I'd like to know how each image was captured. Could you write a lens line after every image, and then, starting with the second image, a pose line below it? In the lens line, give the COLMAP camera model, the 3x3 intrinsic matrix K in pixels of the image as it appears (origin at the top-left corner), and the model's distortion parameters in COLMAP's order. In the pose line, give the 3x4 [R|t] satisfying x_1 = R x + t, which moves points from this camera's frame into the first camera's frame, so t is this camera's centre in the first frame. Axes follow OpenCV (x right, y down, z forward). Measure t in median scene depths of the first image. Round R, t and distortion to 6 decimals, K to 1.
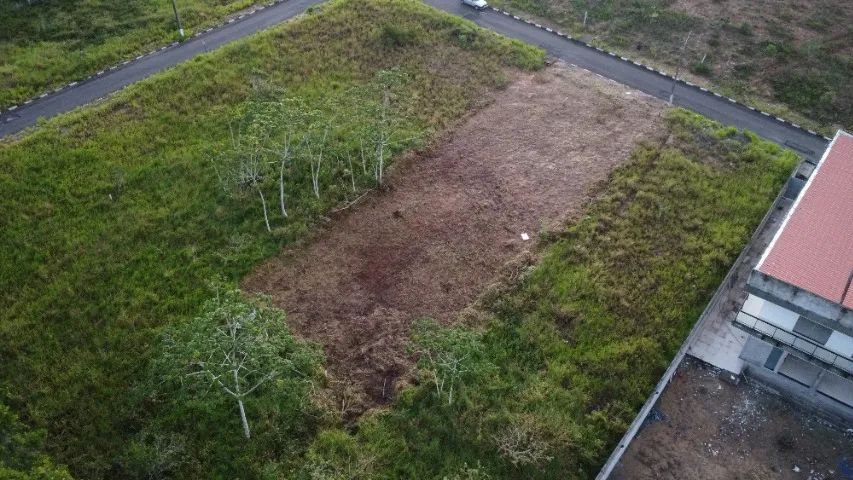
lens RADIAL K [[620.8, 0, 424.1], [0, 620.8, 241.7], [0, 0, 1]] dist [-0.025608, -0.021182]
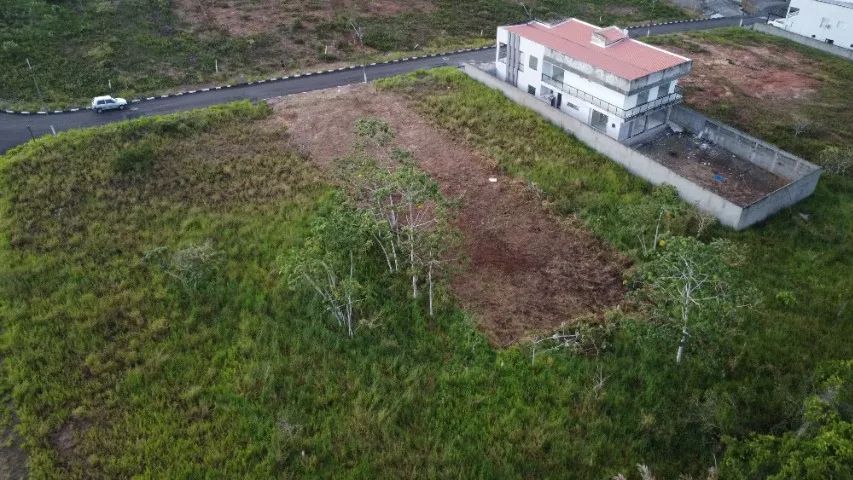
lens RADIAL K [[620.8, 0, 428.3], [0, 620.8, 235.3], [0, 0, 1]] dist [-0.025608, -0.021182]
pose [[0.289320, -0.564676, 0.772939, -0.749267], [0.628425, 0.721142, 0.291609, -0.311500], [-0.722064, 0.401366, 0.563498, 0.374645]]
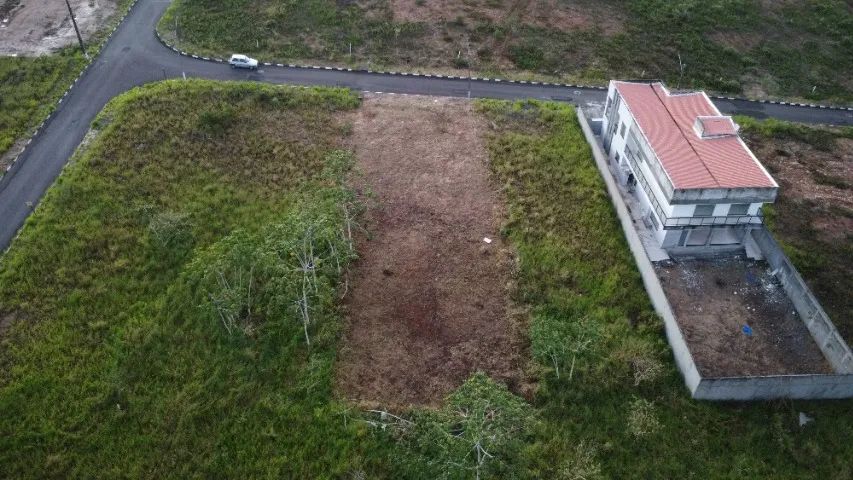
lens RADIAL K [[620.8, 0, 427.5], [0, 620.8, 240.6], [0, 0, 1]] dist [-0.025608, -0.021182]
pose [[0.743254, -0.427121, 0.514919, -0.465226], [0.421026, 0.896773, 0.136141, -0.188060], [-0.519914, 0.115607, 0.846359, 0.026787]]
